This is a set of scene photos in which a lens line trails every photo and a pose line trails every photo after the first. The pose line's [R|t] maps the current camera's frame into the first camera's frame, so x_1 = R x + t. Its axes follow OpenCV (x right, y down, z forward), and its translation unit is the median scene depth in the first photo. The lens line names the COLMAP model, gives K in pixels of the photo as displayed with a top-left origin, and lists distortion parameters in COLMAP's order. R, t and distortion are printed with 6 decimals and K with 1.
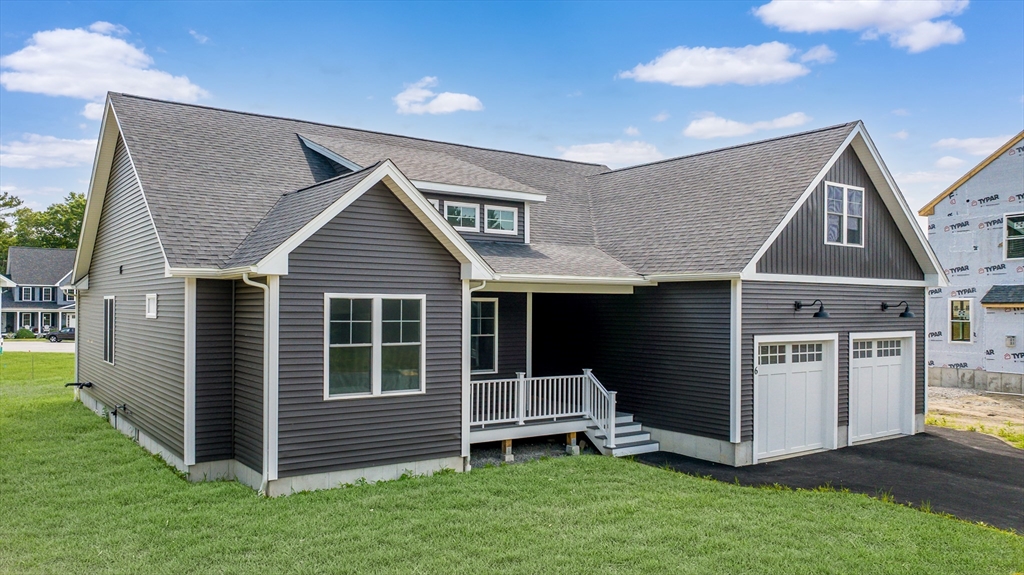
lens RADIAL K [[731.8, 0, 537.7], [0, 731.8, 287.3], [0, 0, 1]] dist [0.004625, 0.000076]
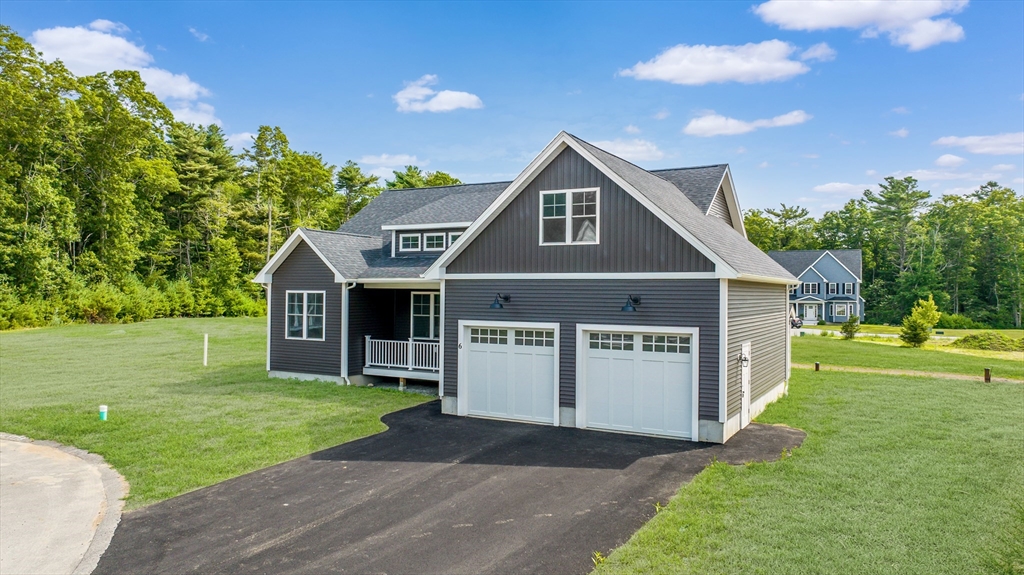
lens RADIAL K [[731.8, 0, 537.7], [0, 731.8, 287.3], [0, 0, 1]] dist [0.004625, 0.000076]
pose [[0.456177, -0.007139, -0.889861, 1.551809], [0.015166, 0.999885, -0.000247, 0.008506], [0.889760, -0.013383, 0.456232, 0.513150]]
